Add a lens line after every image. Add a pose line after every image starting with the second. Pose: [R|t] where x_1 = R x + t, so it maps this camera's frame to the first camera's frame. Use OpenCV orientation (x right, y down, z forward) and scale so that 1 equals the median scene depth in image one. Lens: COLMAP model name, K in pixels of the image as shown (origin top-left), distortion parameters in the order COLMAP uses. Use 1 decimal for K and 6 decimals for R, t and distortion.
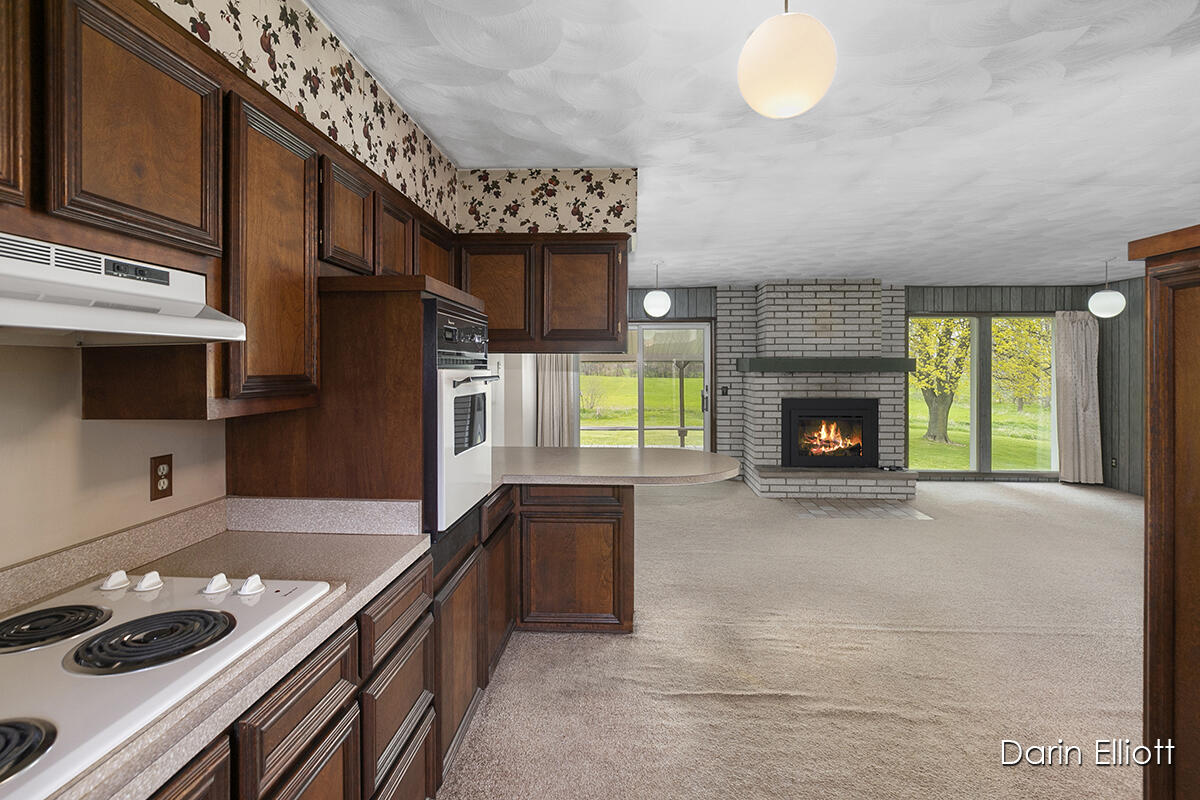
lens RADIAL K [[555.8, 0, 600.0], [0, 555.8, 368.3], [0, 0, 1]] dist [-0.007205, 0.001191]
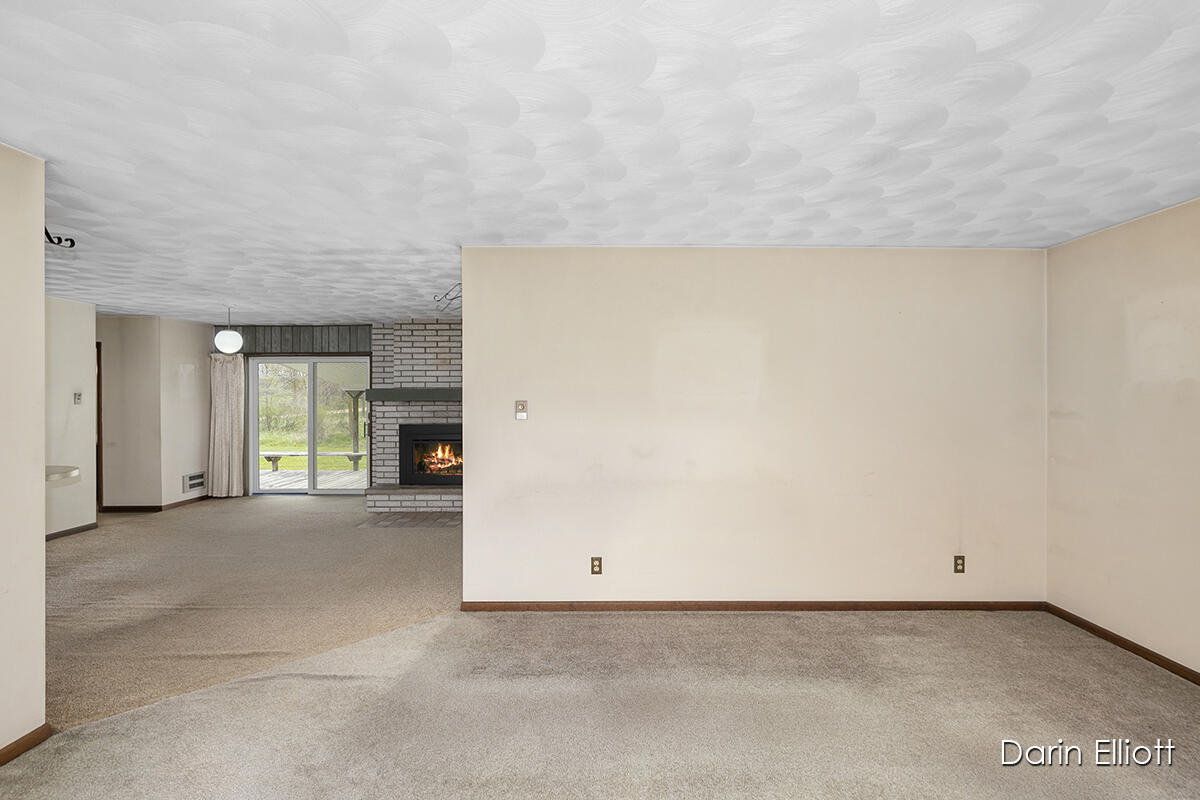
lens RADIAL K [[555.8, 0, 605.5], [0, 555.8, 390.5], [0, 0, 1]] dist [-0.007205, 0.001191]
pose [[0.997789, -0.000415, 0.066455, 0.657589], [0.000907, 0.999972, -0.007376, -0.006098], [-0.066450, 0.007420, 0.997762, -0.152807]]
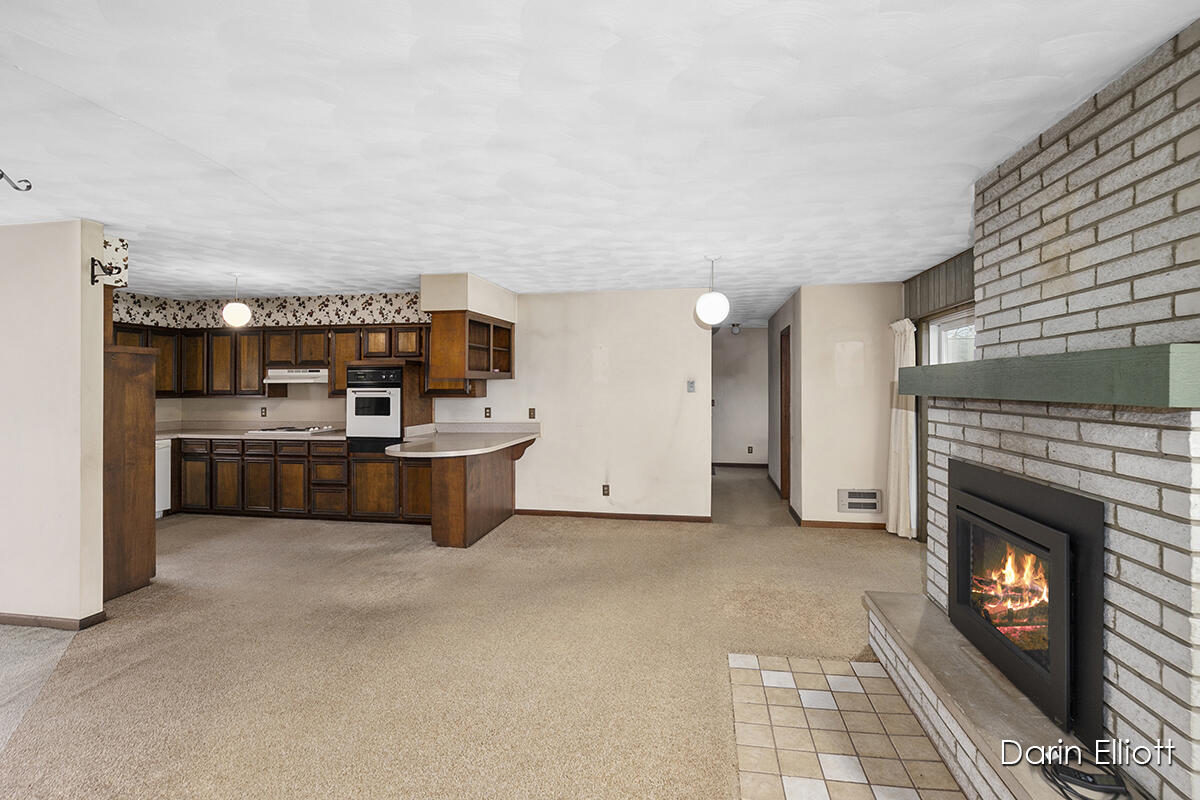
lens RADIAL K [[555.8, 0, 610.2], [0, 555.8, 372.0], [0, 0, 1]] dist [-0.007205, 0.001191]
pose [[-0.097283, -0.022547, -0.995001, 0.768069], [-0.003722, 0.999745, -0.022291, -0.001727], [0.995250, 0.001534, -0.097342, 0.765308]]
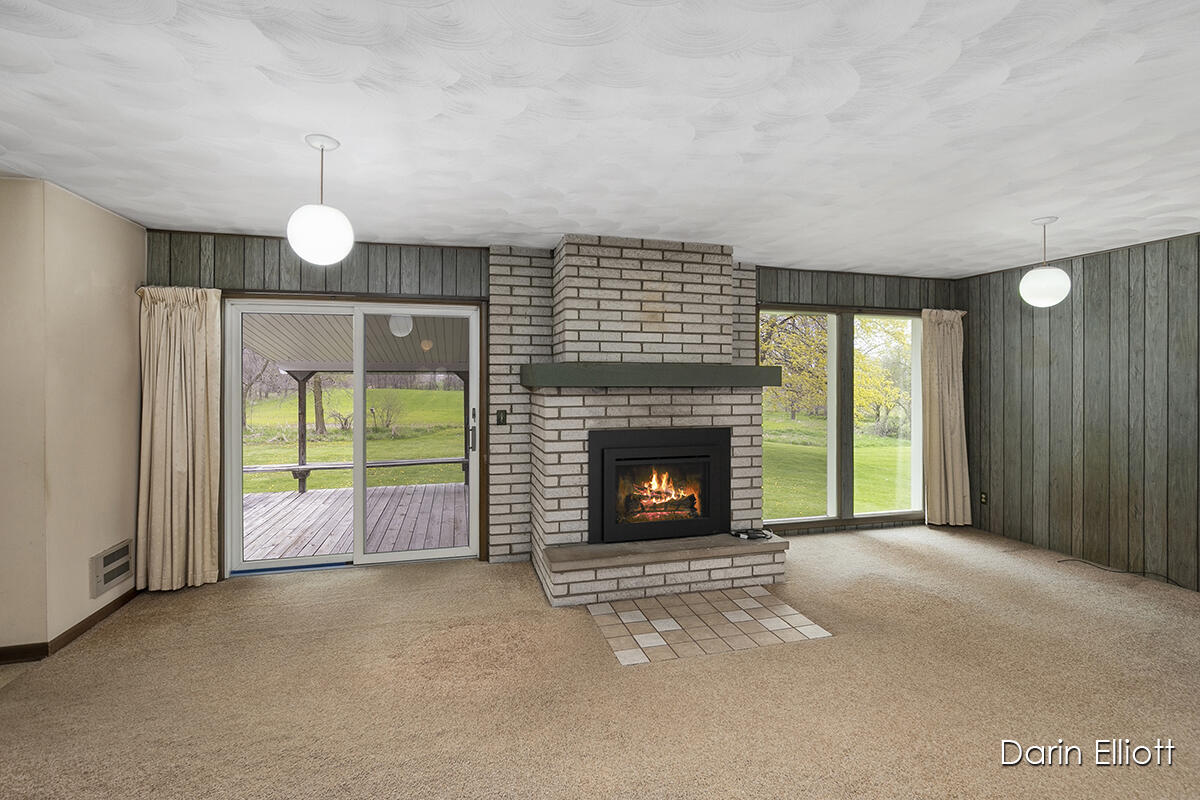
lens RADIAL K [[555.8, 0, 605.7], [0, 555.8, 376.7], [0, 0, 1]] dist [-0.007205, 0.001191]
pose [[0.944983, 0.004118, 0.327092, 0.143913], [-0.001616, 0.999967, -0.007920, 0.000504], [-0.327114, 0.006955, 0.944959, 0.416144]]
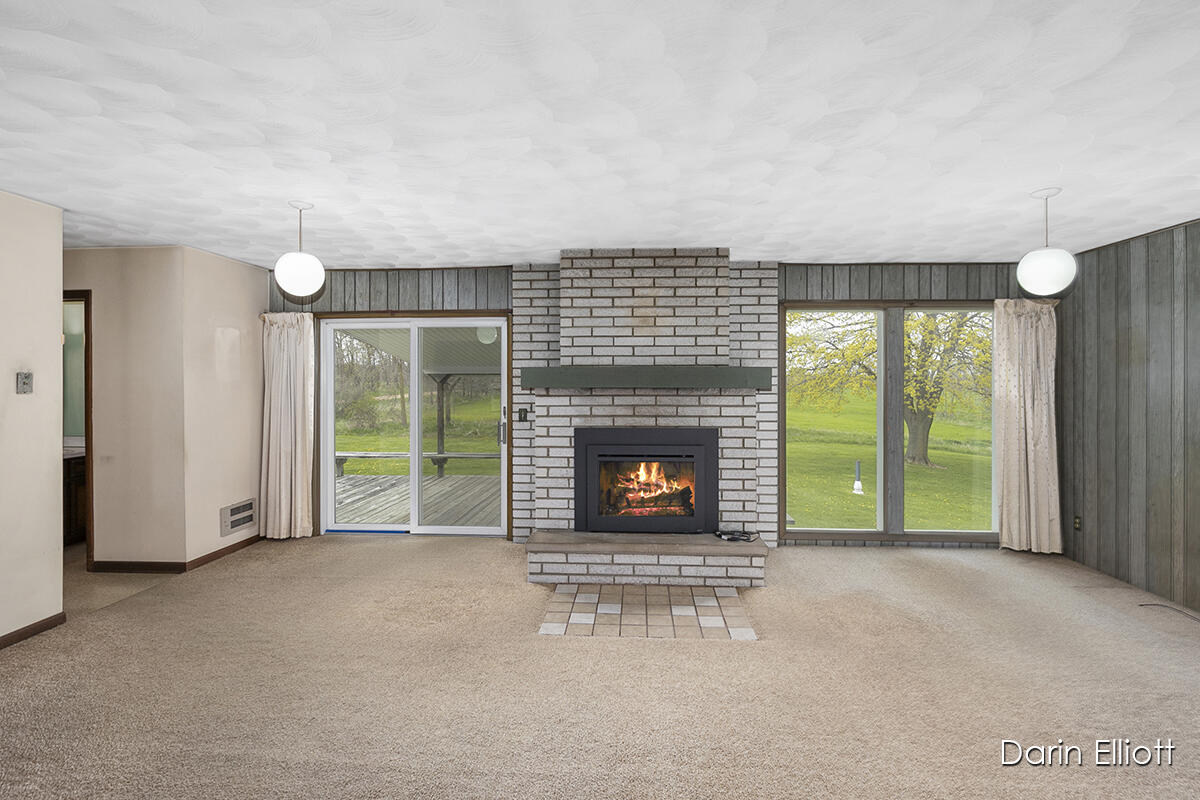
lens RADIAL K [[555.8, 0, 607.3], [0, 555.8, 377.9], [0, 0, 1]] dist [-0.007205, 0.001191]
pose [[0.999981, 0.000747, 0.006144, 0.354633], [-0.000699, 0.999969, -0.007792, -0.000197], [-0.006149, 0.007788, 0.999951, 0.331027]]
